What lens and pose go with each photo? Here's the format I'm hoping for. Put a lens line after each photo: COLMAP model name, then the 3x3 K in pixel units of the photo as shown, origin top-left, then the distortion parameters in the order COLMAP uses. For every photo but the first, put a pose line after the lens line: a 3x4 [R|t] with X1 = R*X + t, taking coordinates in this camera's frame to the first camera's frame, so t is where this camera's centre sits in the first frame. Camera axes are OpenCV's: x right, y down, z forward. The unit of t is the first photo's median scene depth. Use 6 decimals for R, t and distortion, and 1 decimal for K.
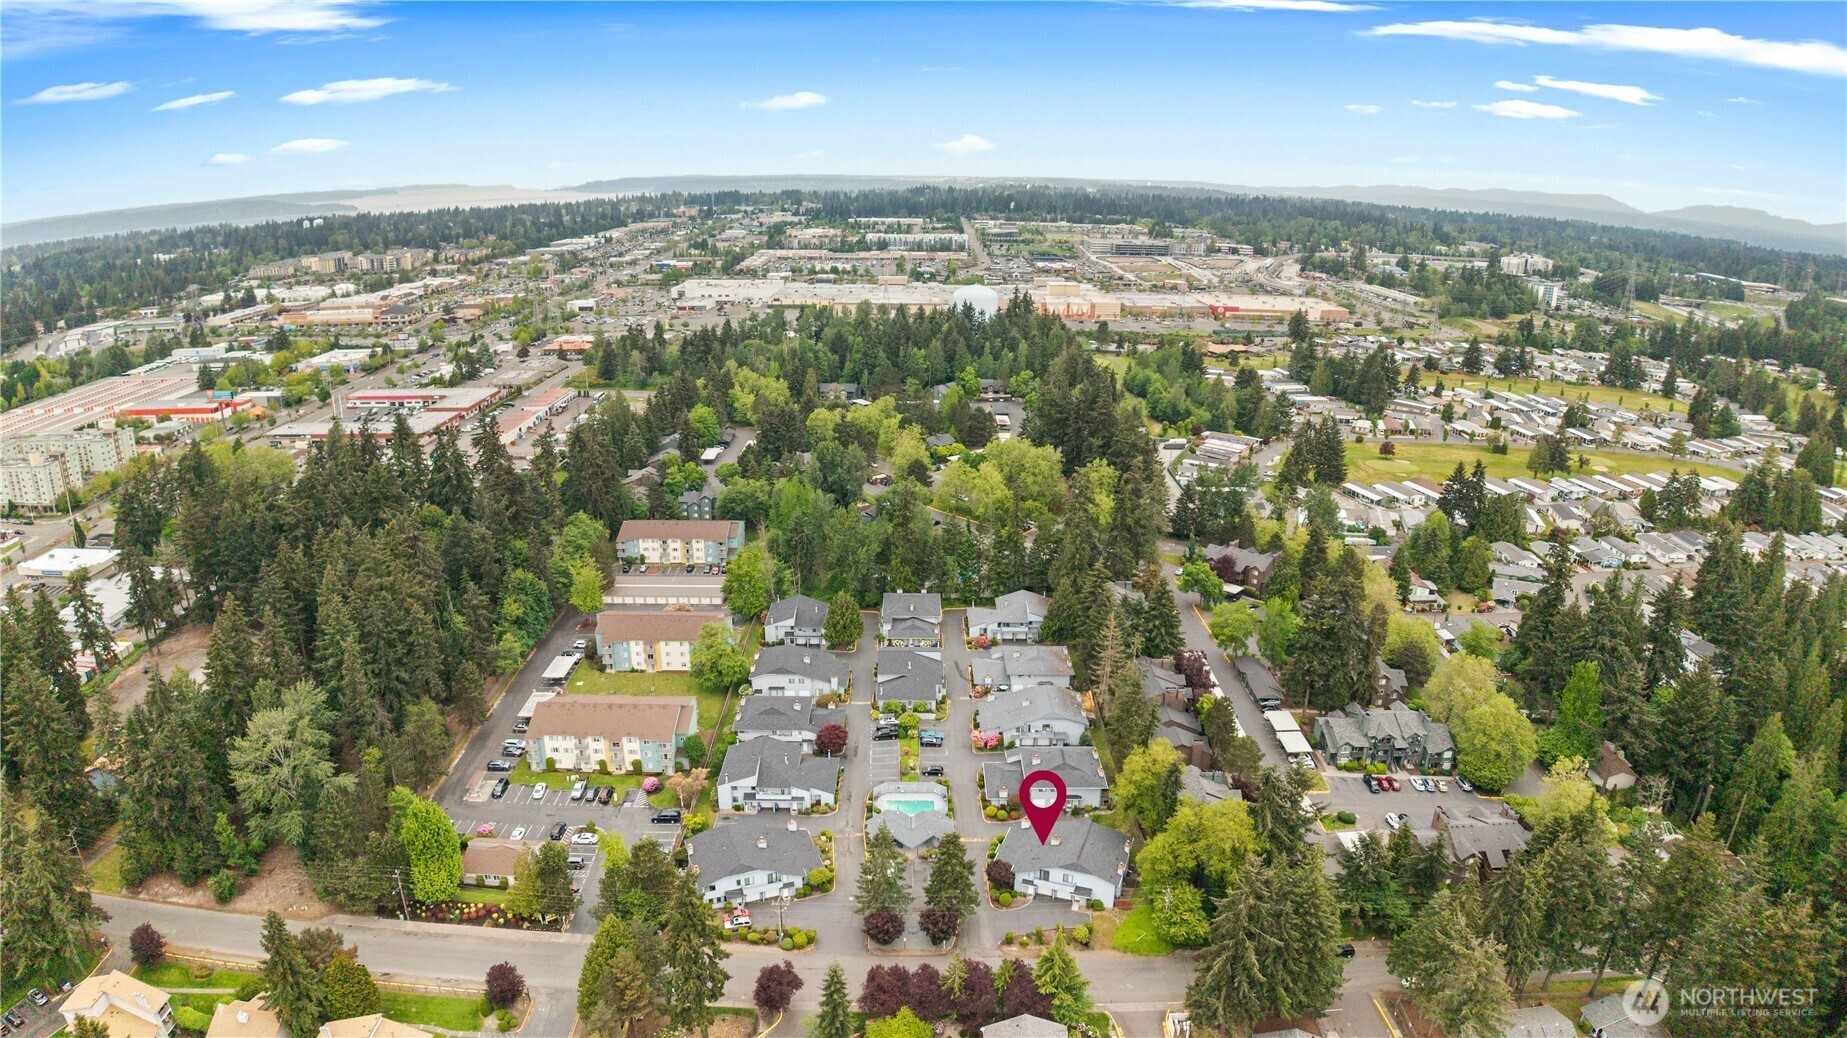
lens RADIAL K [[1090.8, 0, 923.5], [0, 1090.8, 519.0], [0, 0, 1]] dist [-0.151077, -0.000957]
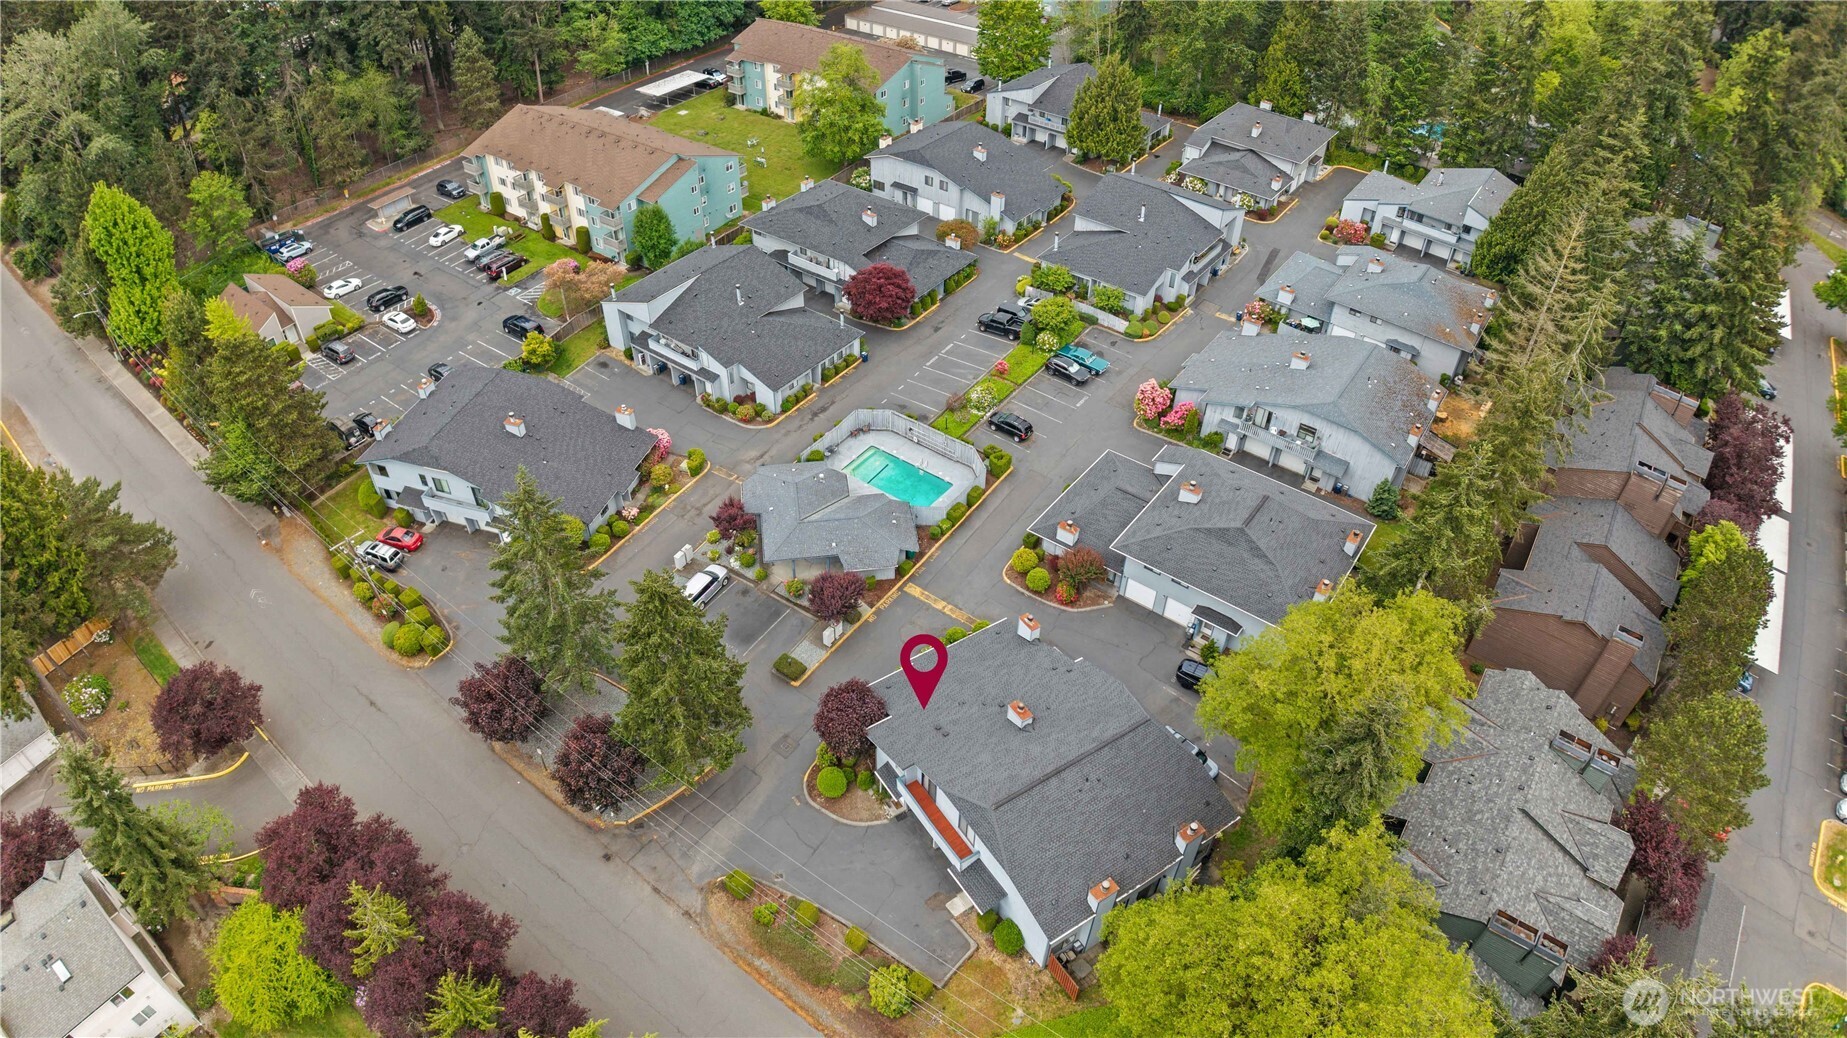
lens RADIAL K [[1090.8, 0, 923.5], [0, 1090.8, 519.0], [0, 0, 1]] dist [-0.151077, -0.000957]
pose [[0.798070, 0.402593, -0.448333, 0.178176], [-0.207093, 0.881978, 0.423353, 0.073360], [0.565859, -0.245019, 0.787255, 0.545217]]
